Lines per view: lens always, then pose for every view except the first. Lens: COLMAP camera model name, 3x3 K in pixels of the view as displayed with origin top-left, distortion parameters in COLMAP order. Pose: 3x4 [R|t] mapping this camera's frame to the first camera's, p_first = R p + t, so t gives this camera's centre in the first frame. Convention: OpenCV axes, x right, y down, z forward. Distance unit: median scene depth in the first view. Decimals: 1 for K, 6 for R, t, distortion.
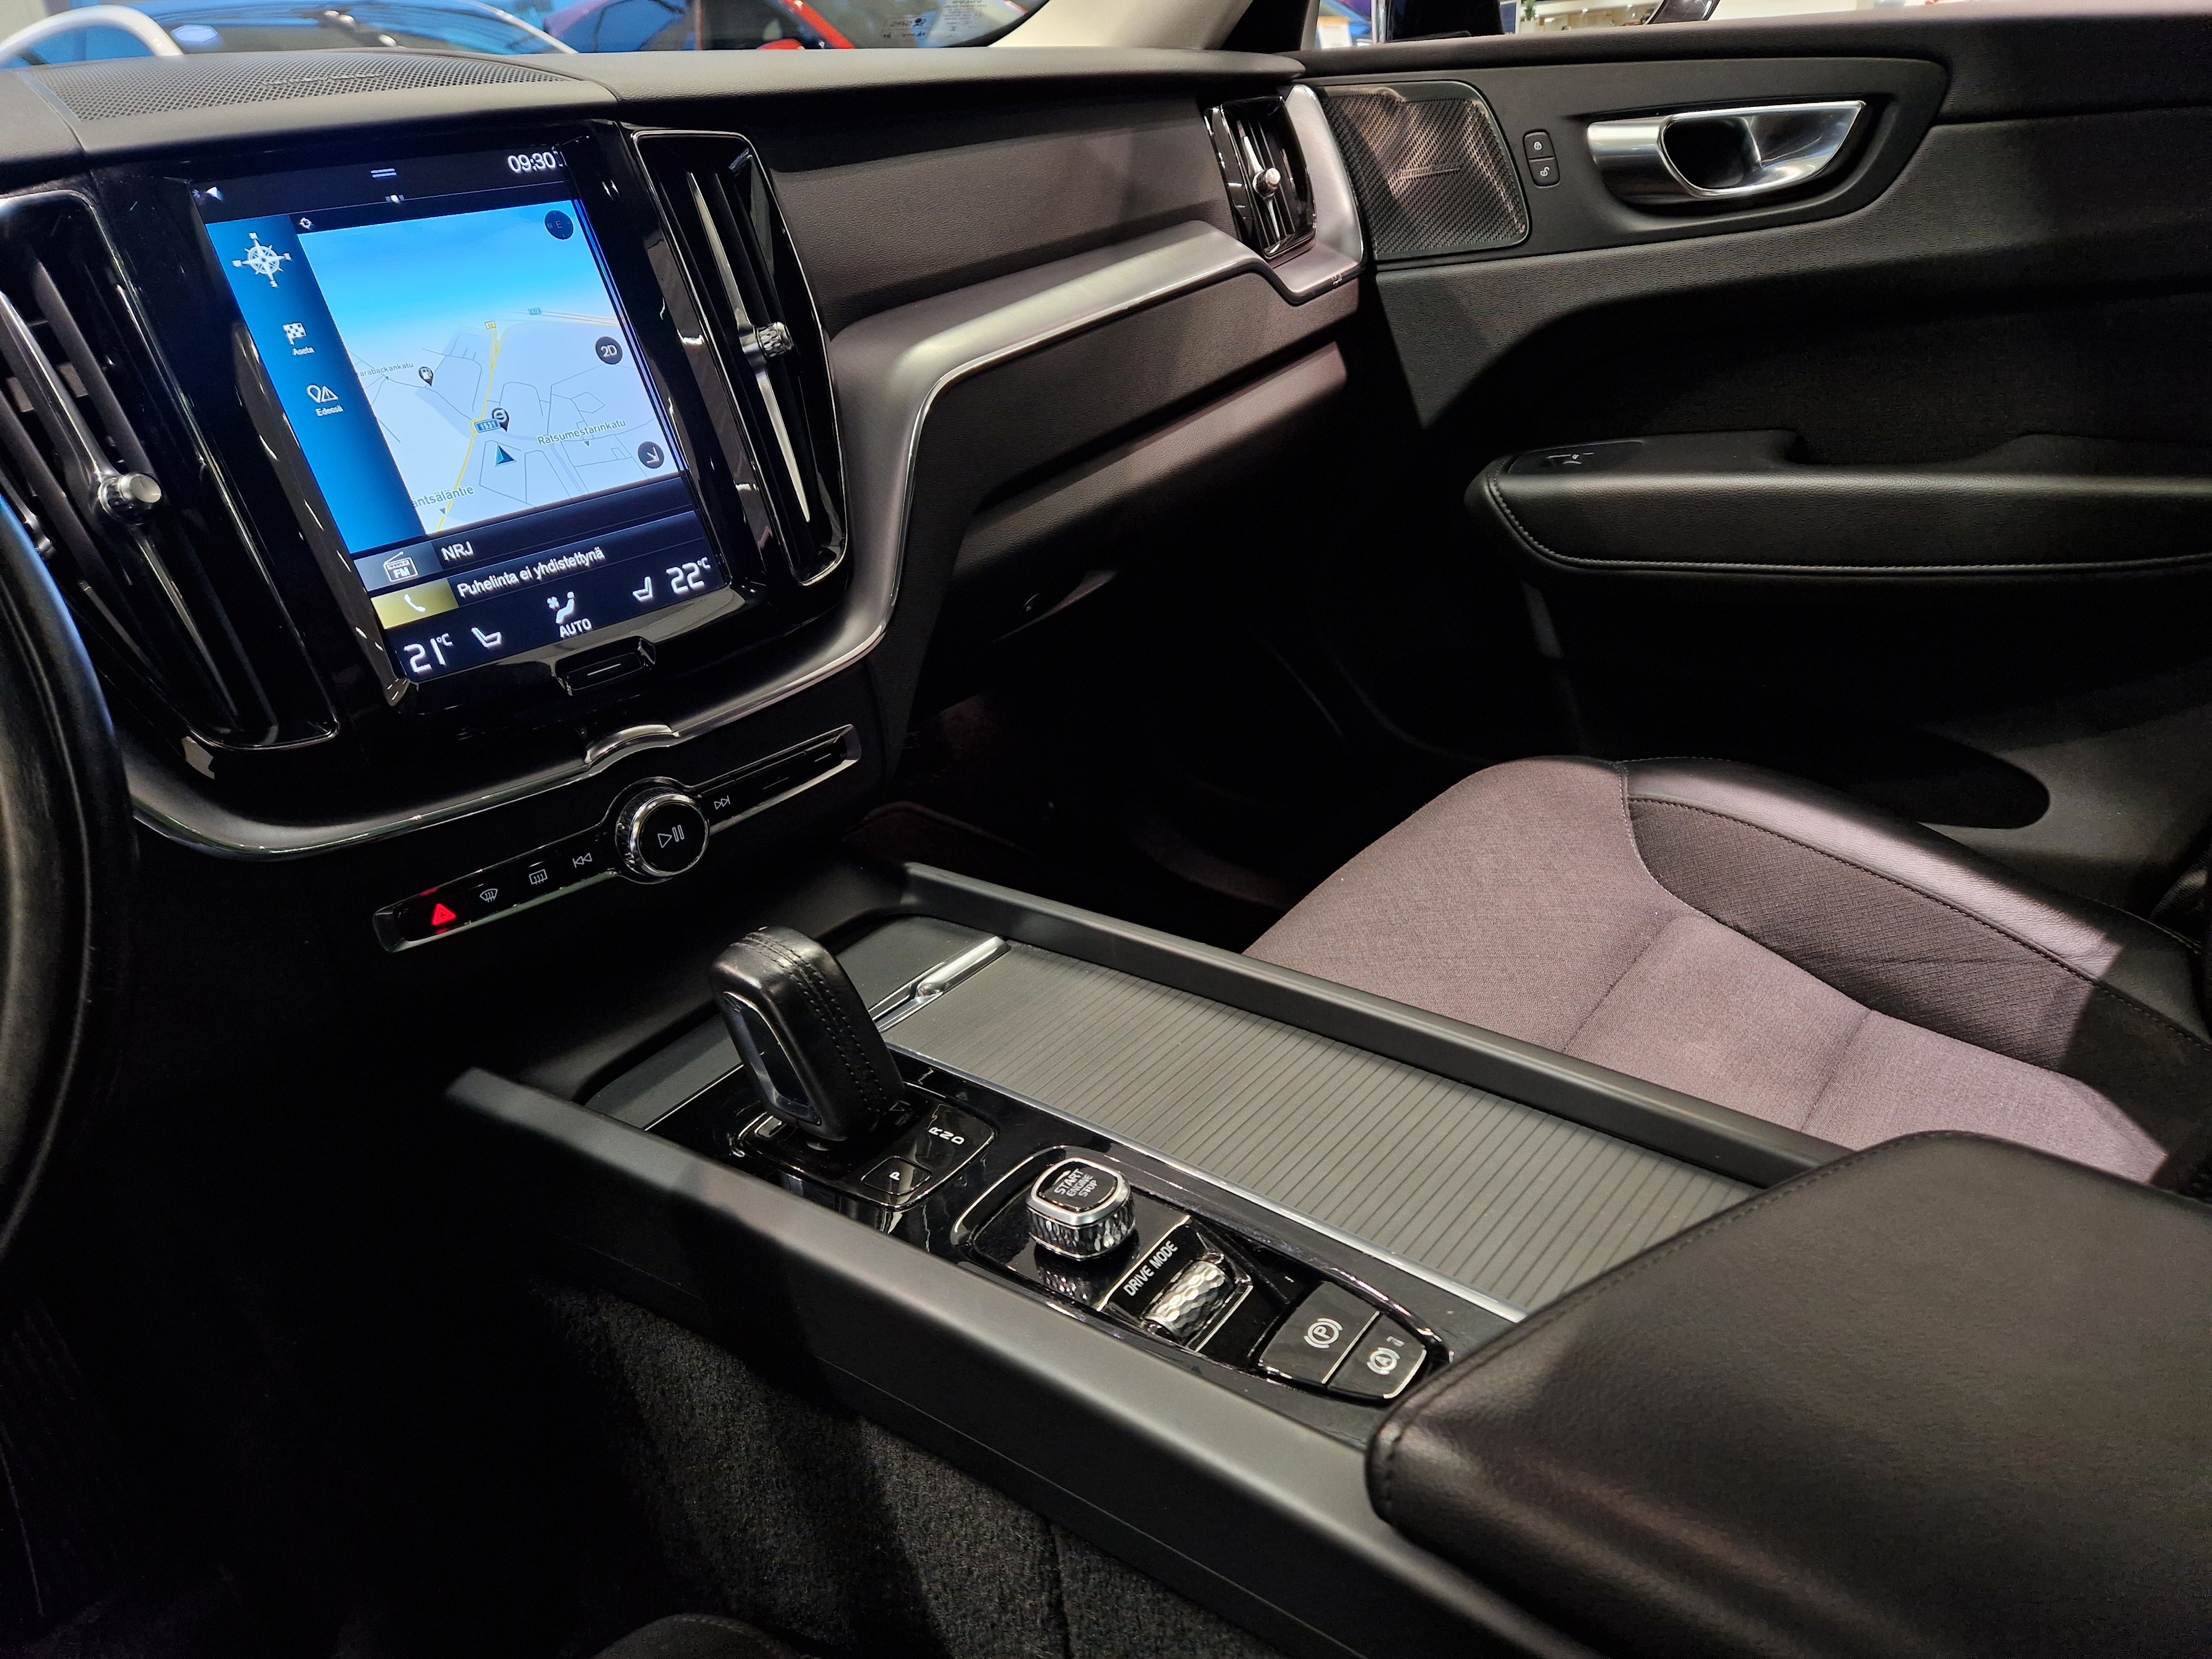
lens RADIAL K [[1467.2, 0, 1082.2], [0, 1467.2, 835.6], [0, 0, 1]] dist [0.065620, -0.042917]
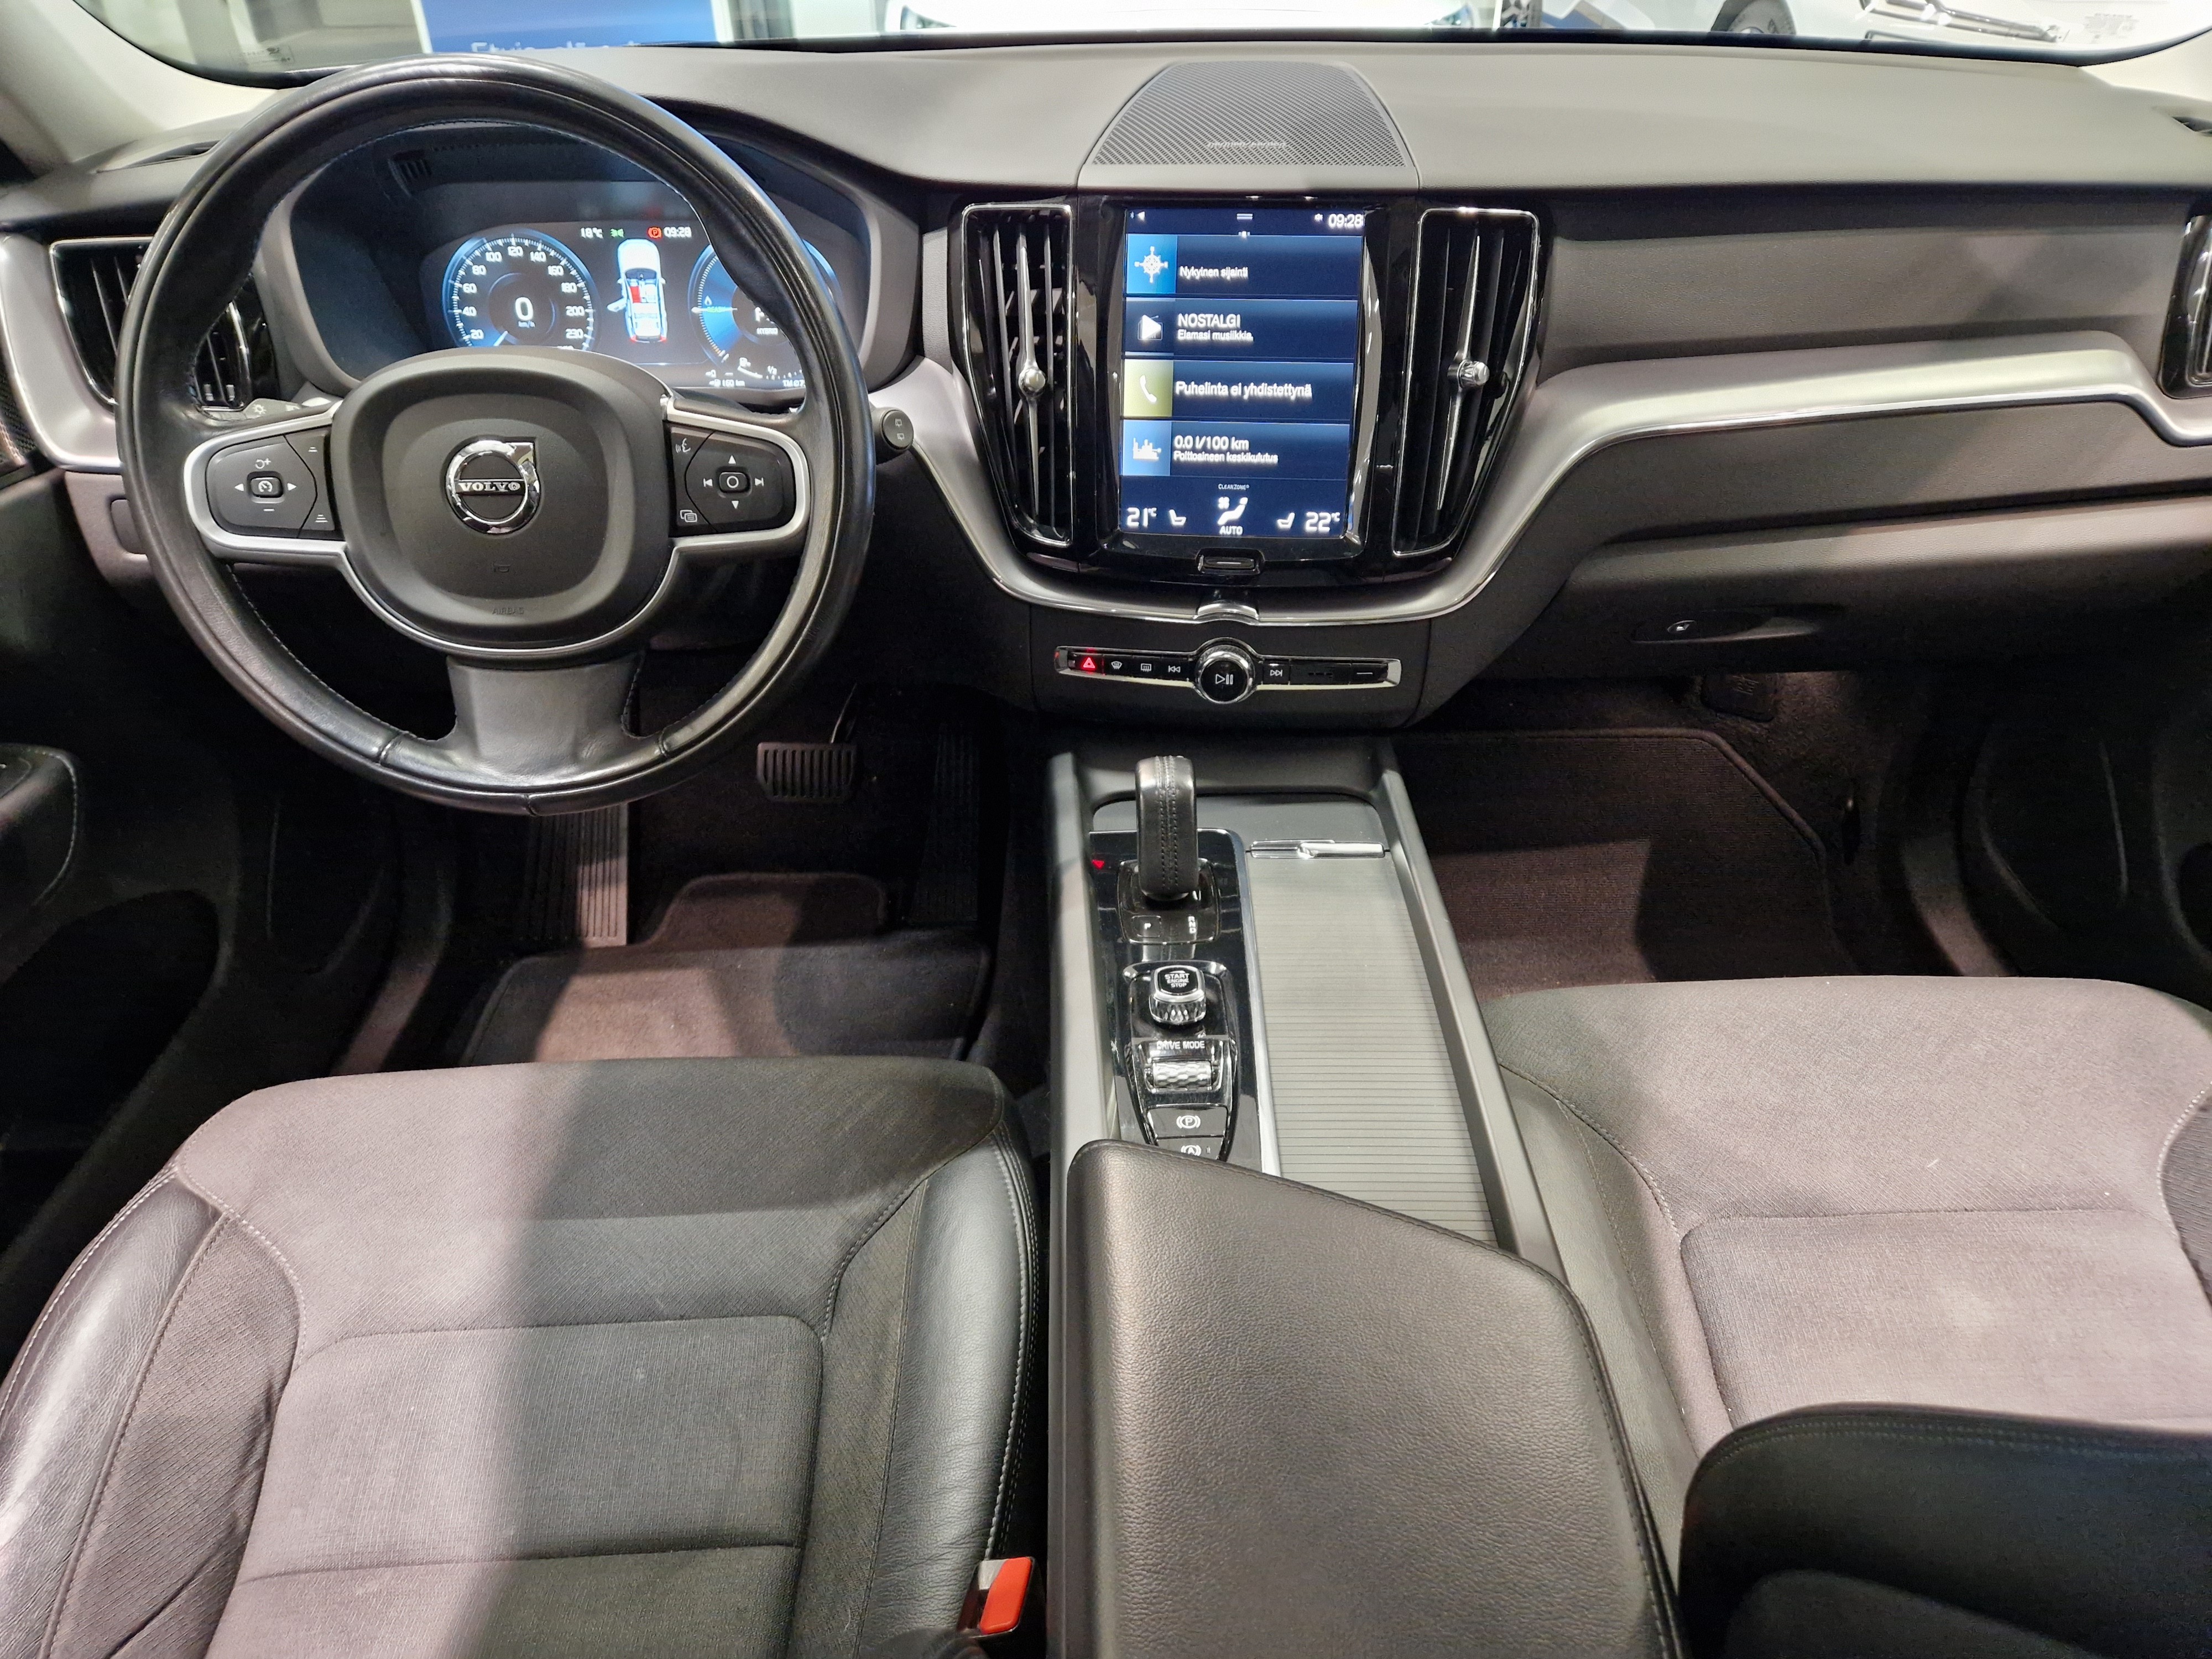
lens RADIAL K [[1481.5, 0, 1118.0], [0, 1481.5, 832.4], [0, 0, 1]] dist [0.108002, -0.099988]
pose [[0.648388, 0.492505, -0.580544, 0.635866], [-0.392466, 0.869657, 0.299444, -0.285921], [0.652352, 0.033688, 0.757167, -0.238414]]
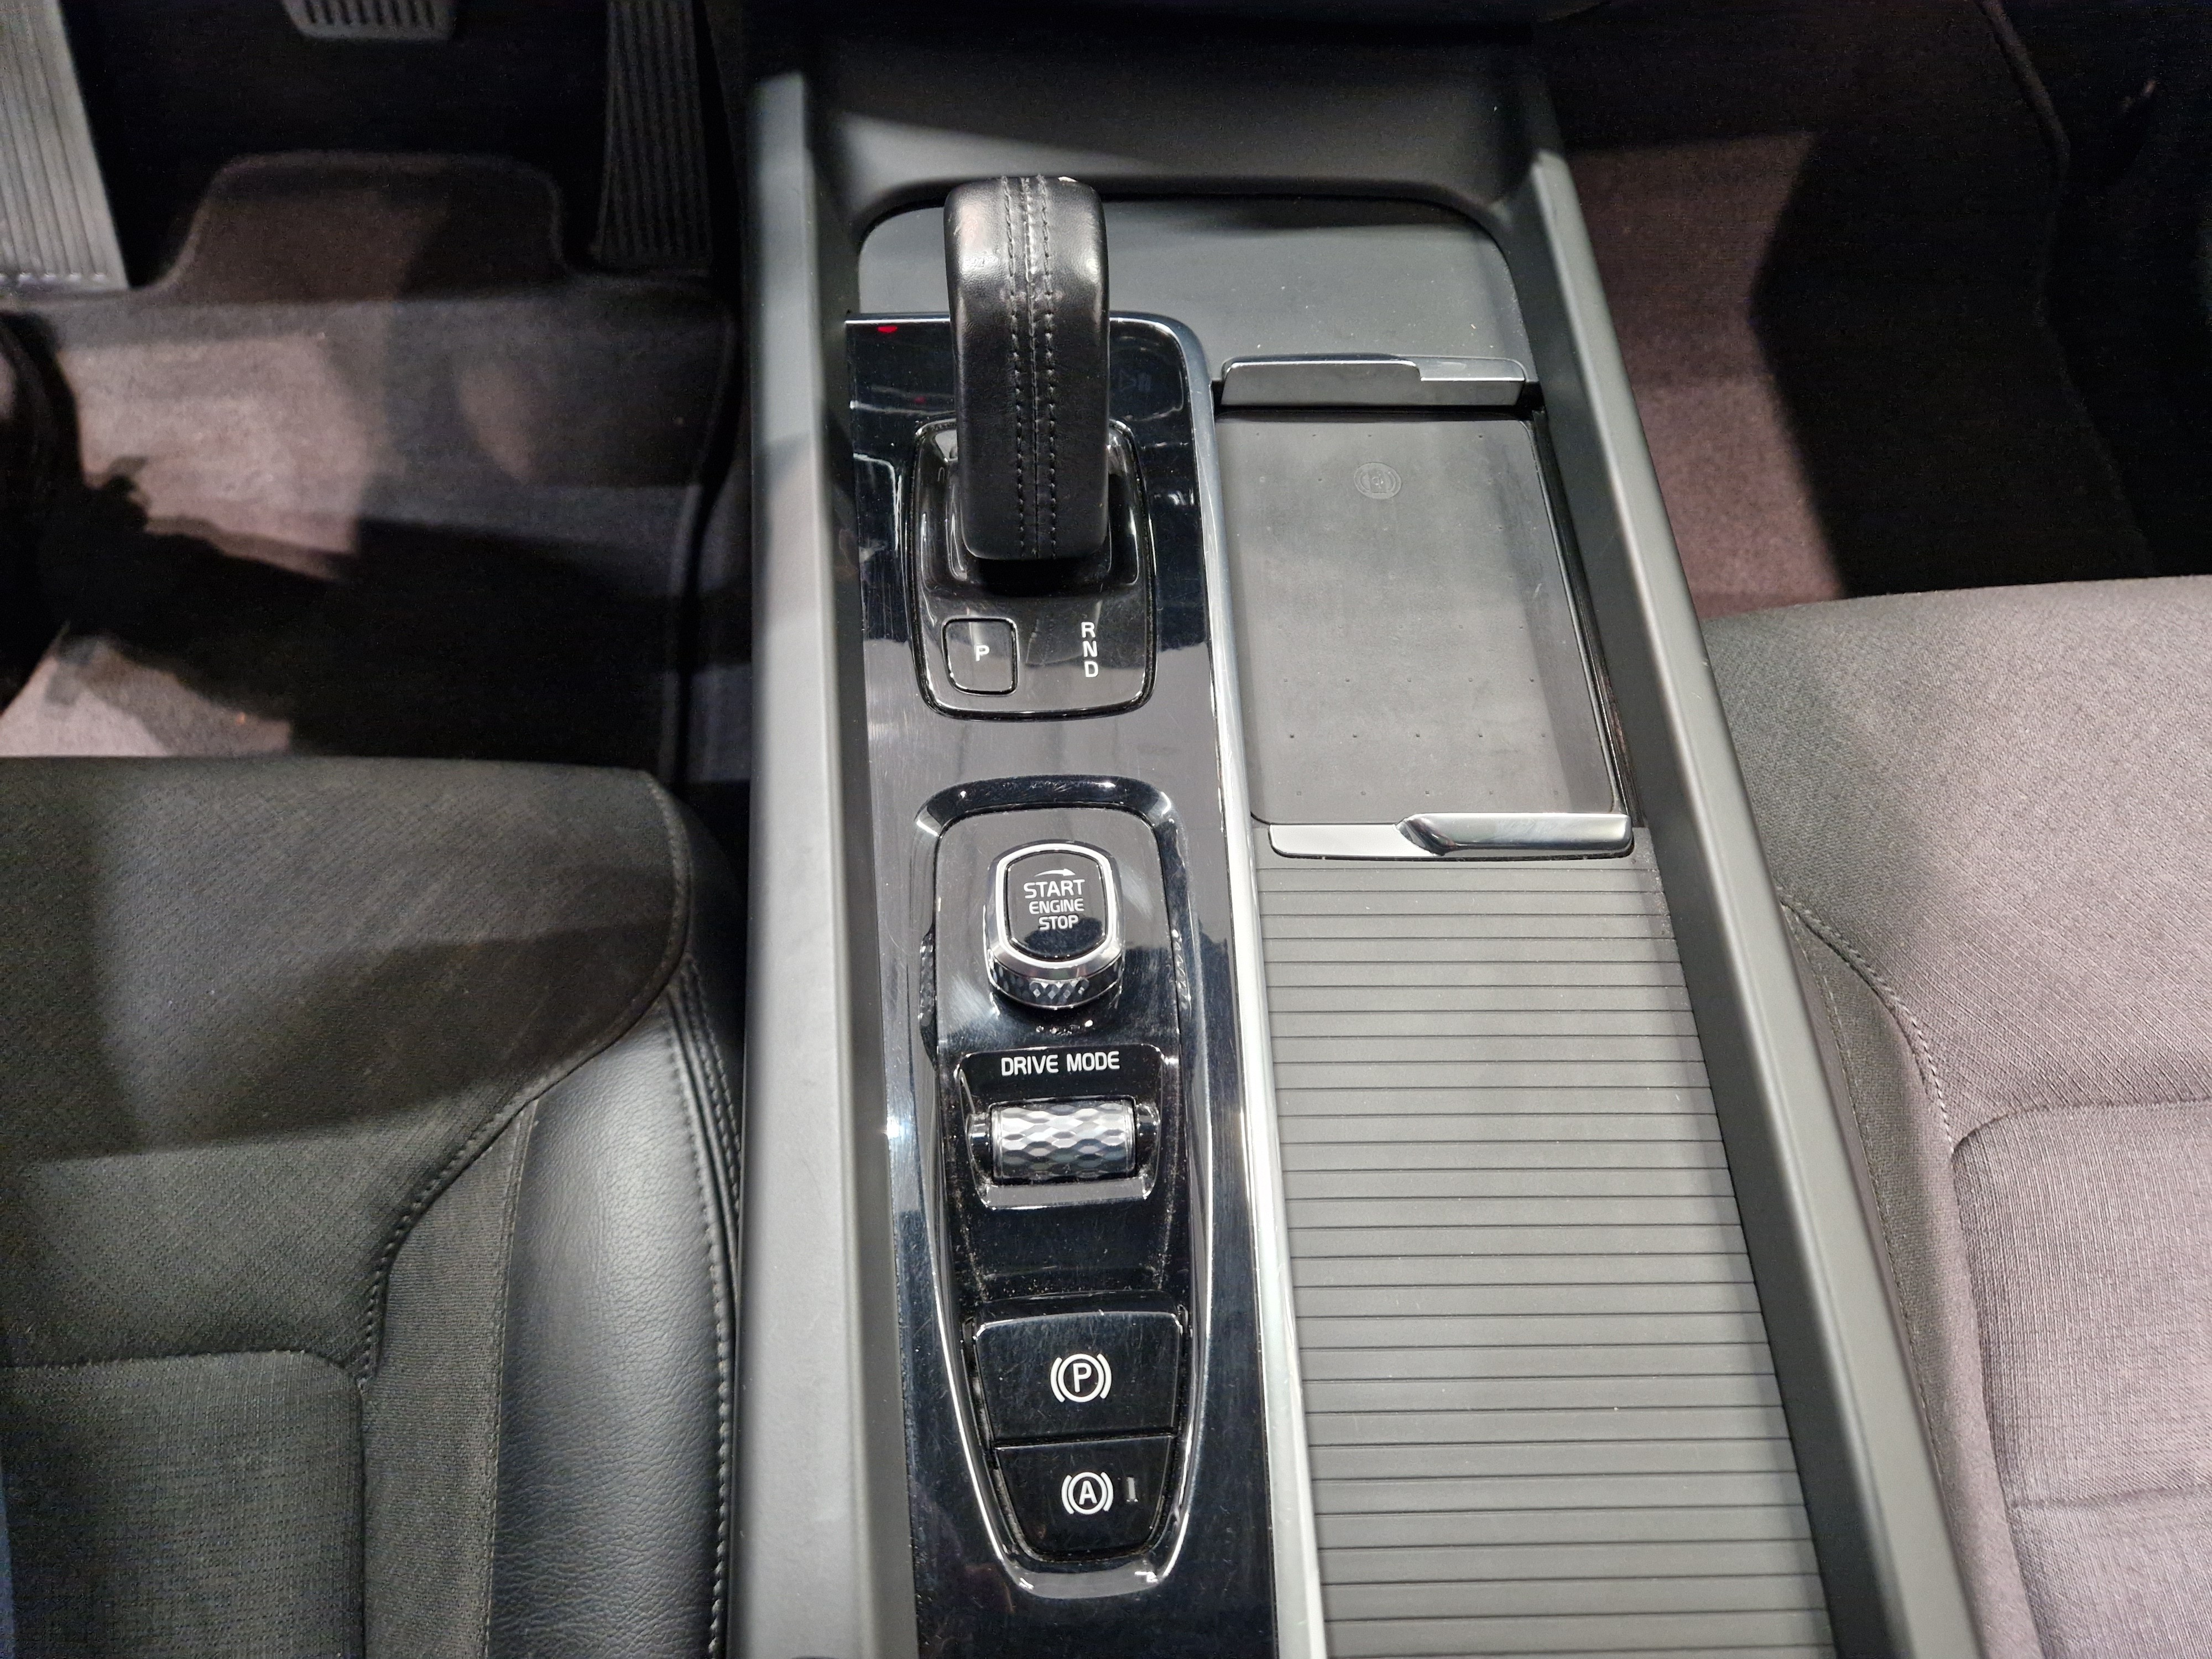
lens RADIAL K [[1524.0, 0, 1093.4], [0, 1524.0, 815.7], [0, 0, 1]] dist [0.010847, -0.002532]
pose [[0.672644, 0.710221, -0.207693, 0.088526], [-0.436718, 0.607610, 0.663391, -0.172324], [0.597350, -0.355523, 0.718871, 0.414976]]
